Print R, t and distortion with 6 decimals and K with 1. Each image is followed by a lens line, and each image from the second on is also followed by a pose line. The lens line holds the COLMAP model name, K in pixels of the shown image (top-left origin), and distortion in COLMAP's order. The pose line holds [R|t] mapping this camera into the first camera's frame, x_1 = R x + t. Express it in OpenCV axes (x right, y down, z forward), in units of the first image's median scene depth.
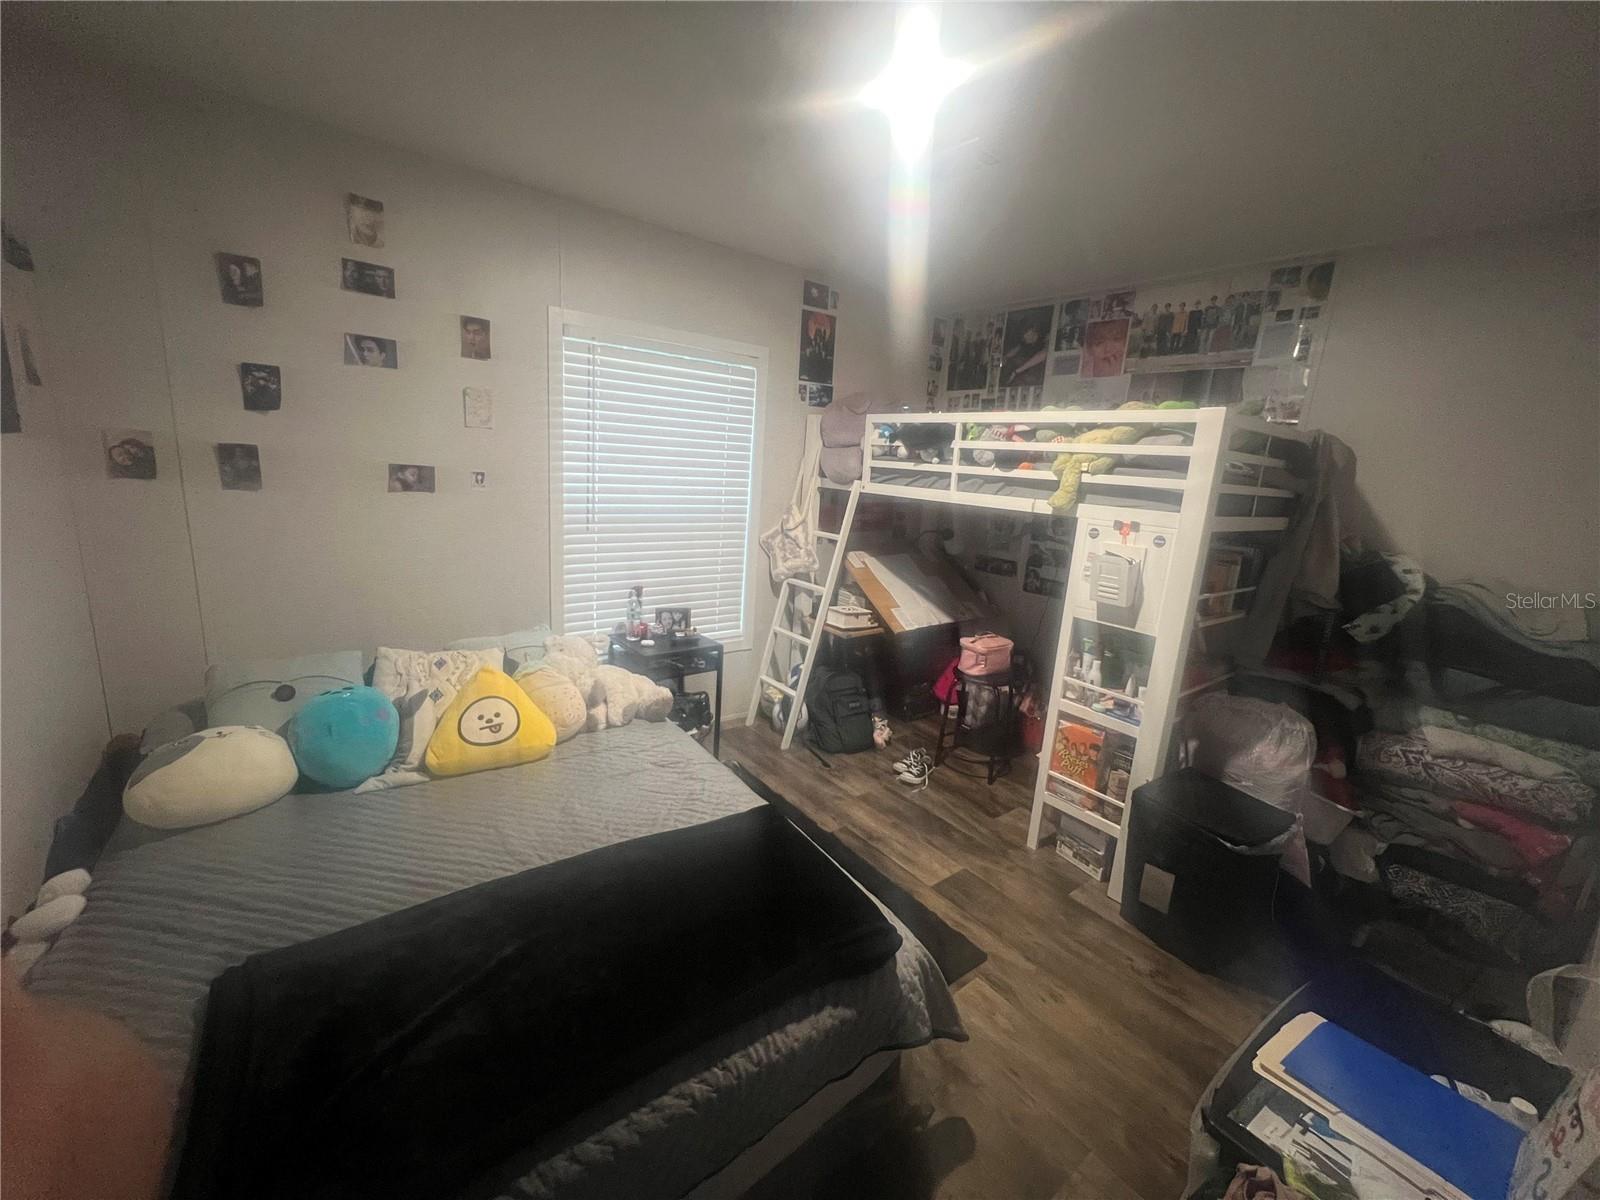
lens RADIAL K [[637.6, 0, 800.0], [0, 637.6, 600.0], [0, 0, 1]] dist [0.001625, -0.000381]
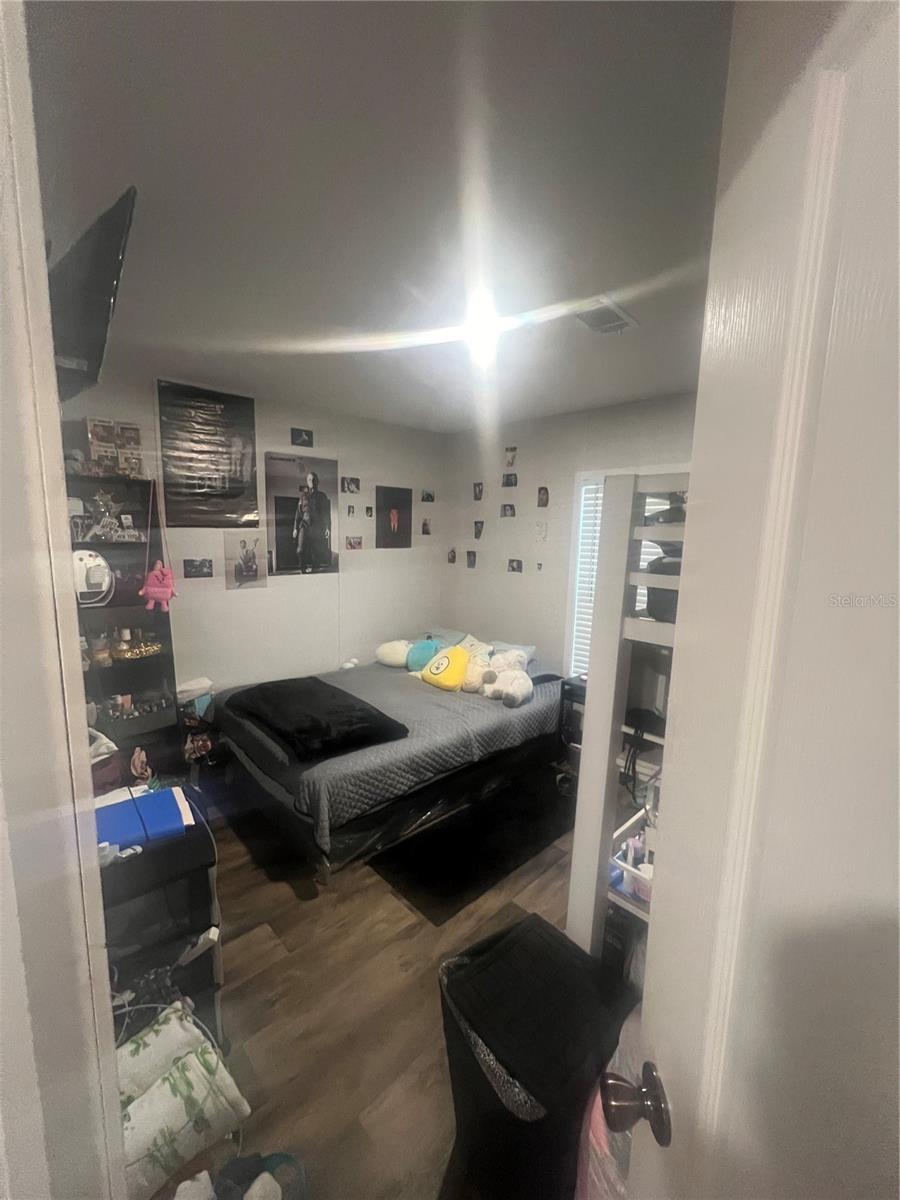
lens RADIAL K [[479.3, 0, 450.0], [0, 479.3, 600.0], [0, 0, 1]] dist [-0.000406, -0.000087]
pose [[0.119536, 0.086340, -0.989069, 1.047405], [-0.223056, 0.973079, 0.057986, -0.133790], [0.967449, 0.213686, 0.135576, 0.646550]]
